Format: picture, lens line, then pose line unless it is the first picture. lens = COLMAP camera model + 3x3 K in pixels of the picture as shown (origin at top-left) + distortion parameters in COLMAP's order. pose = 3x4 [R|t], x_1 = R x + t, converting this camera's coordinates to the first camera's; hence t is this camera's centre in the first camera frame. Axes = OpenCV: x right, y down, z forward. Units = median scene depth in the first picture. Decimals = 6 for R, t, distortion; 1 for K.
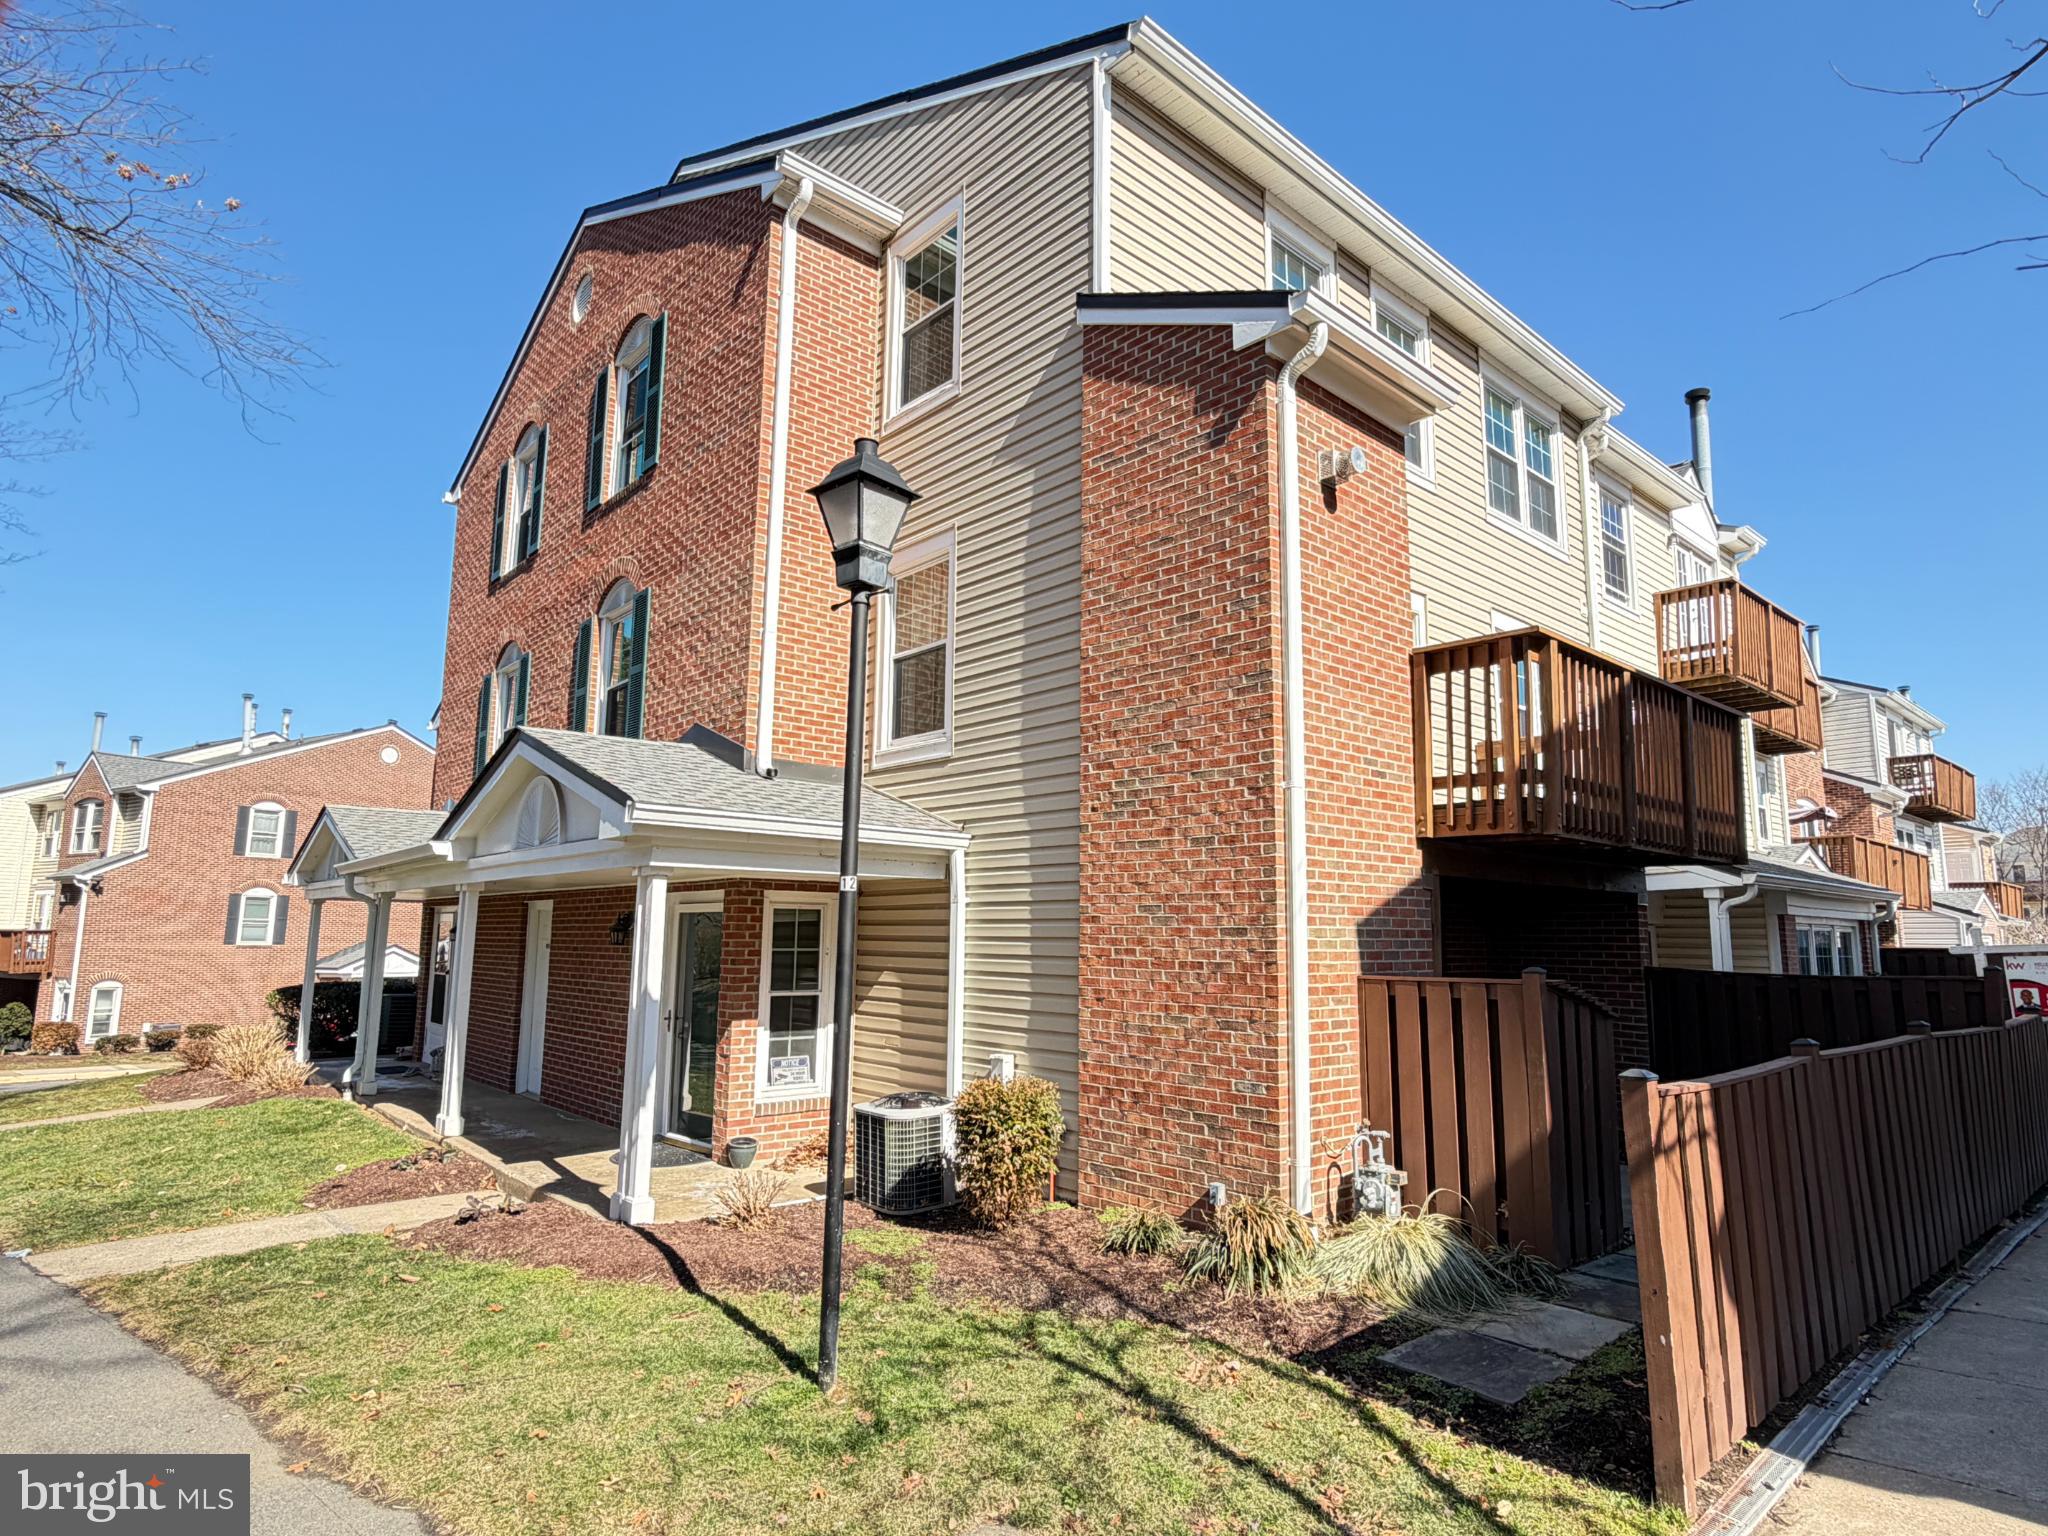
lens RADIAL K [[1128.0, 0, 1028.2], [0, 1128.0, 771.6], [0, 0, 1]] dist [0.000622, -0.001108]
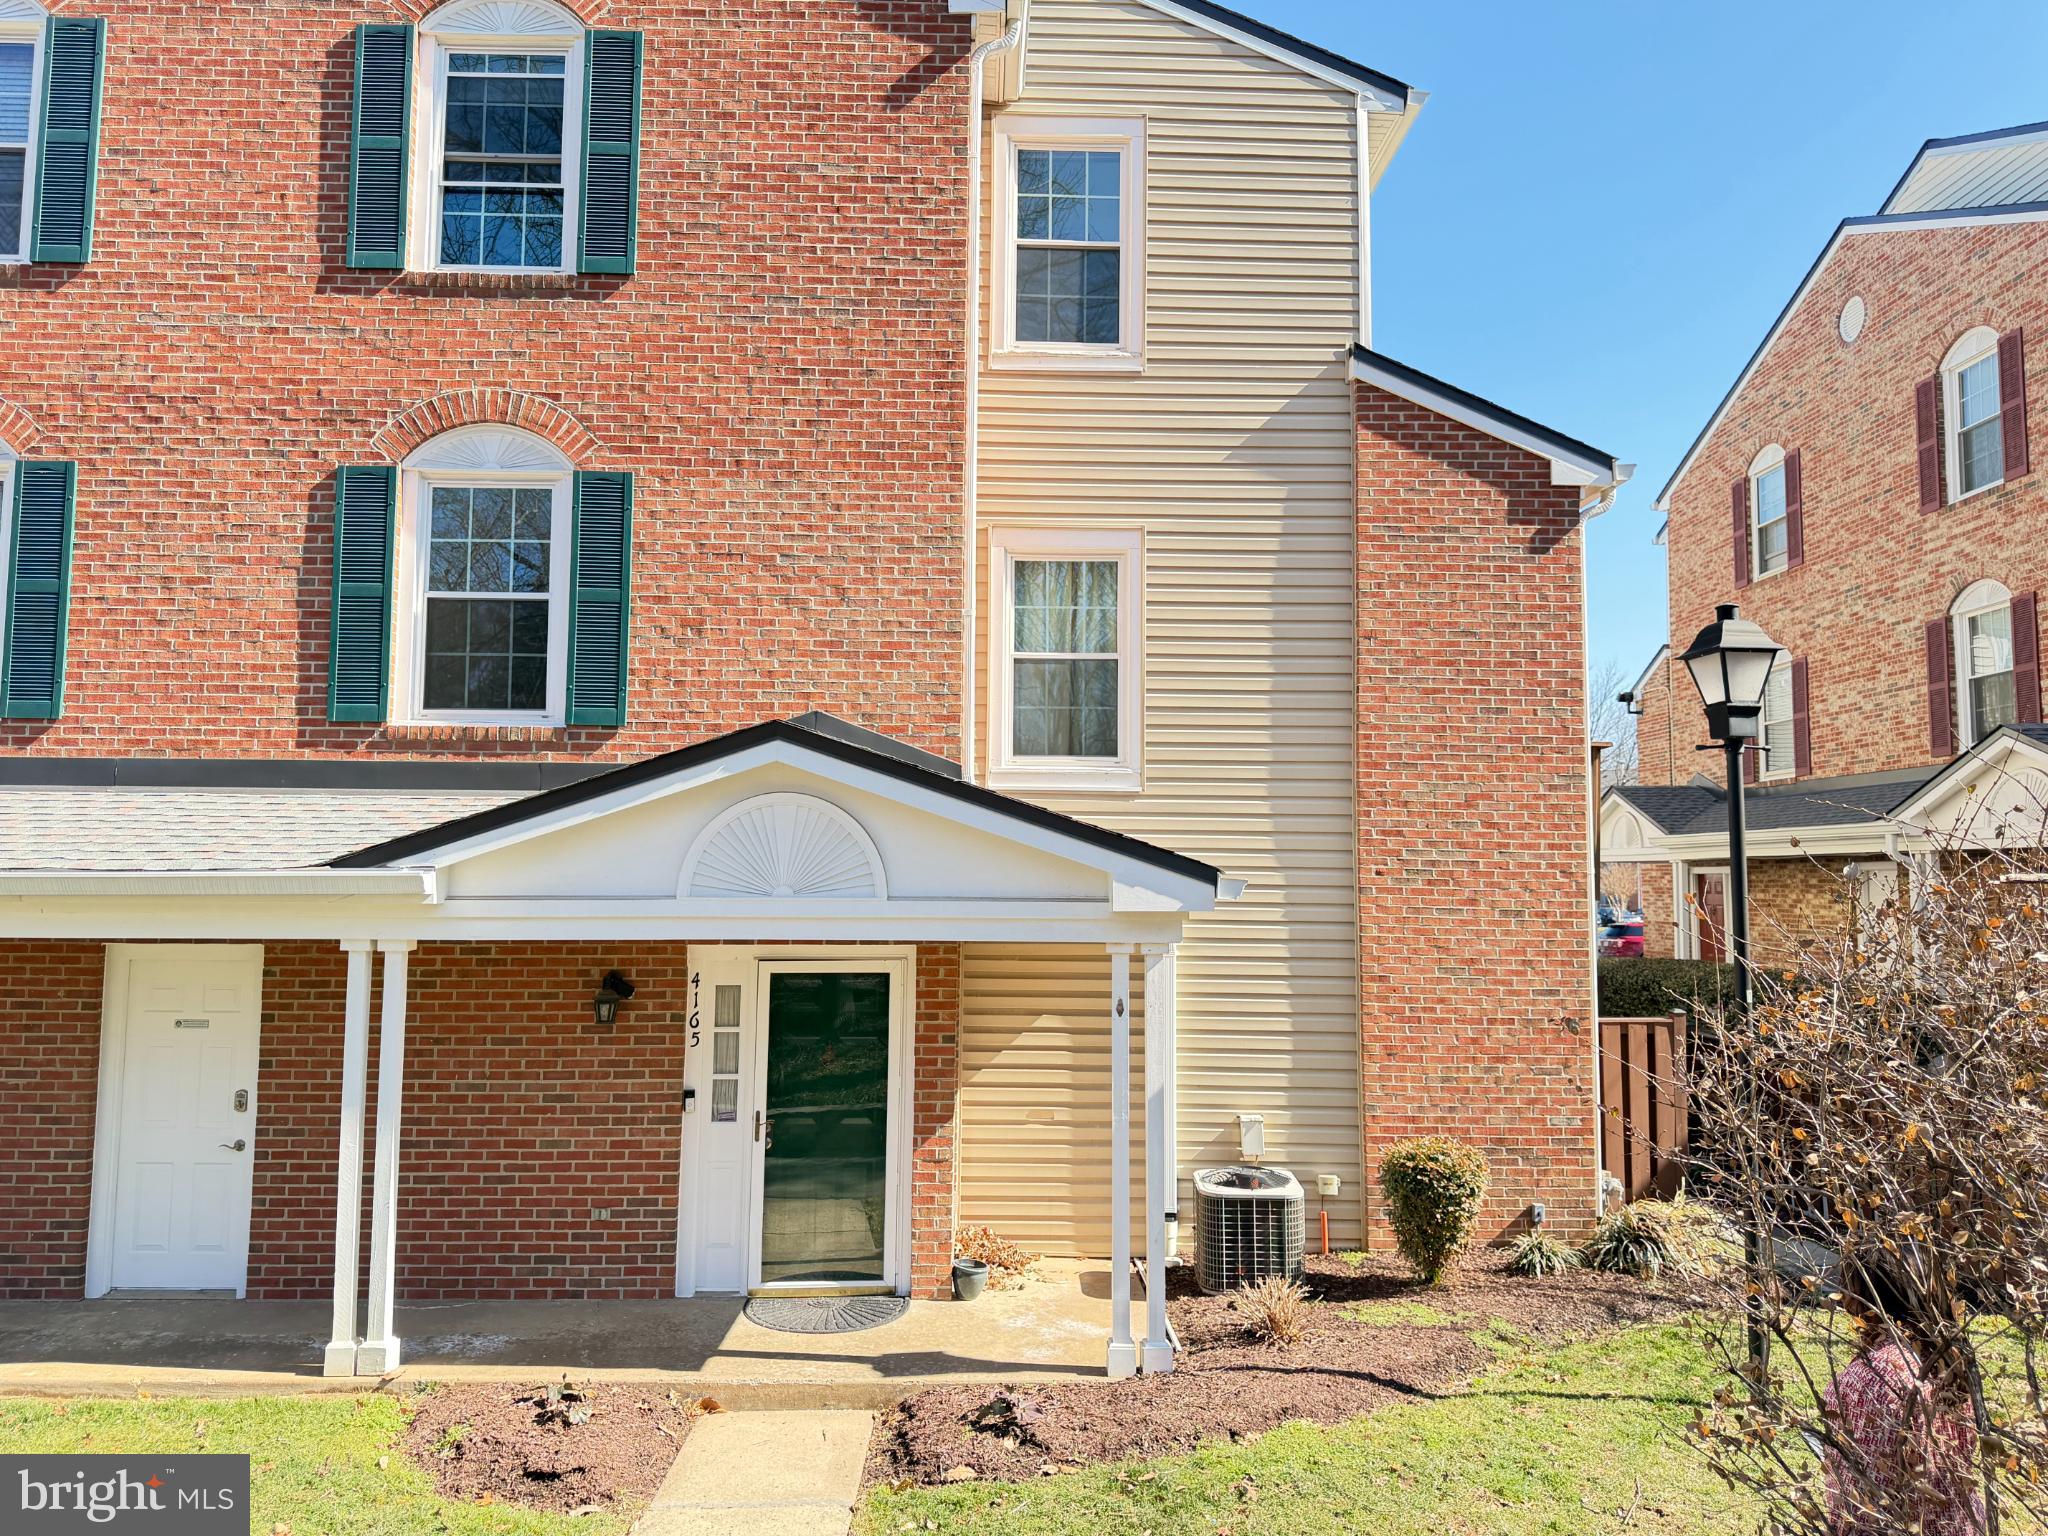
lens RADIAL K [[1437.5, 0, 1022.0], [0, 1437.5, 772.8], [0, 0, 1]] dist [0.065748, -0.004907]
pose [[0.648908, 0.054862, 0.758887, -1.254167], [-0.113447, 0.993224, 0.025202, -0.059075], [-0.752362, -0.102447, 0.650735, 0.413046]]
